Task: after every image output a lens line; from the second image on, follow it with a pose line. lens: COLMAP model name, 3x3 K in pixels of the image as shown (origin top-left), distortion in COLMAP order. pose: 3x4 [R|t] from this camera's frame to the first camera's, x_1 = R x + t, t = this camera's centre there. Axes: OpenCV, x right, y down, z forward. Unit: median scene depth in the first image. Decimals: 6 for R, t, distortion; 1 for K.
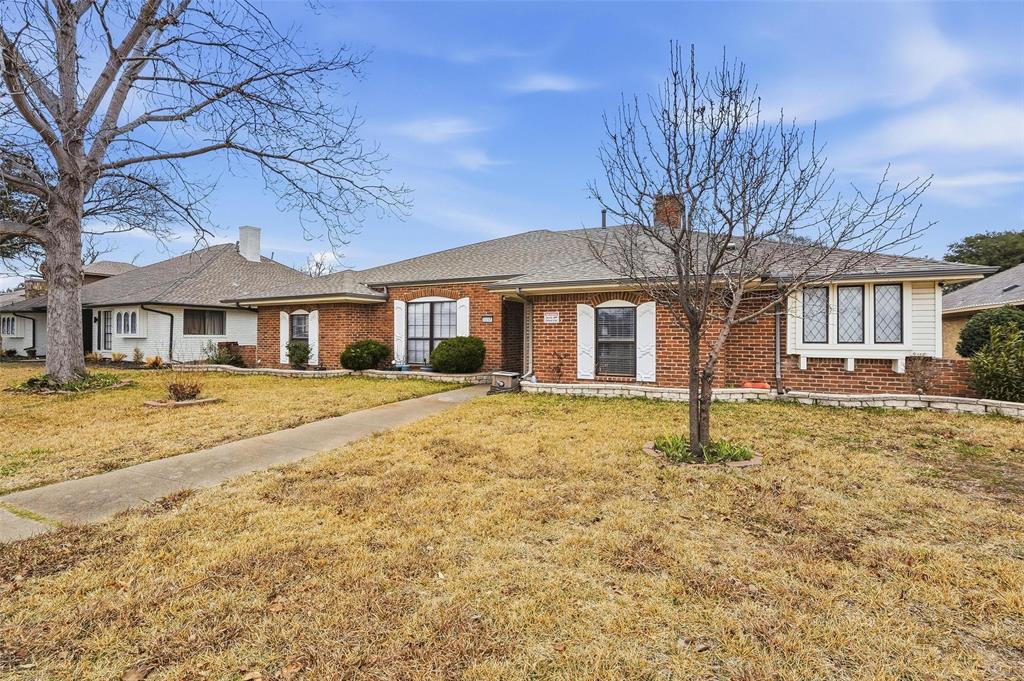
lens RADIAL K [[460.9, 0, 514.3], [0, 460.9, 343.2], [0, 0, 1]] dist [0.000014, 0.000069]
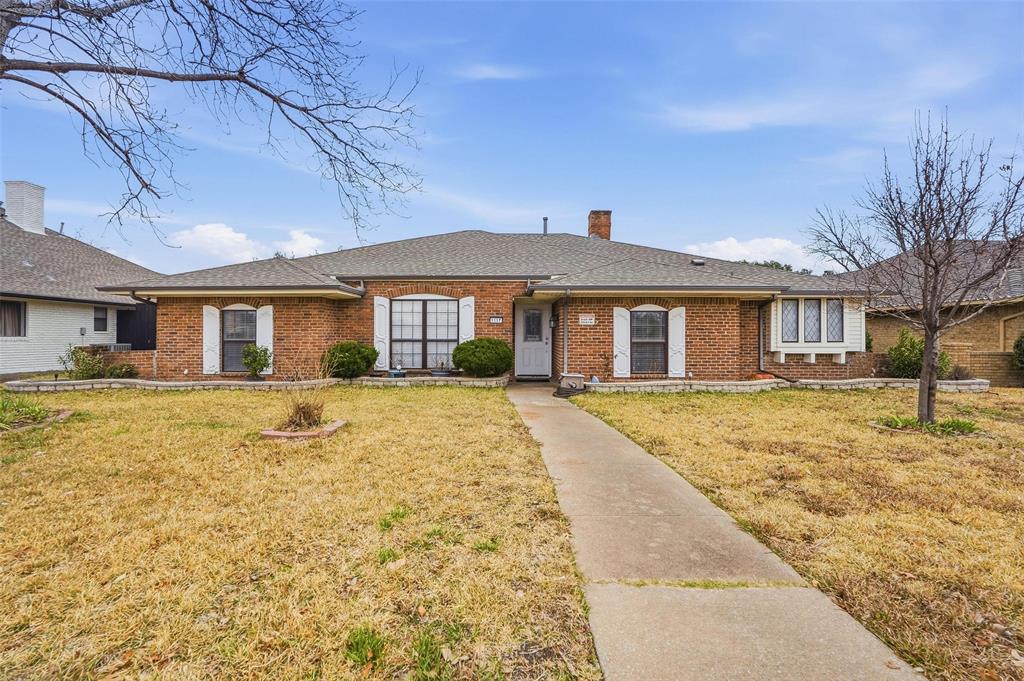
lens RADIAL K [[454.1, 0, 511.4], [0, 454.1, 345.3], [0, 0, 1]] dist [-0.004861, 0.000139]
pose [[0.903455, -0.009212, 0.428583, -0.512115], [0.008150, 0.999957, 0.004314, -0.003156], [-0.428605, -0.000405, 0.903492, 0.152768]]
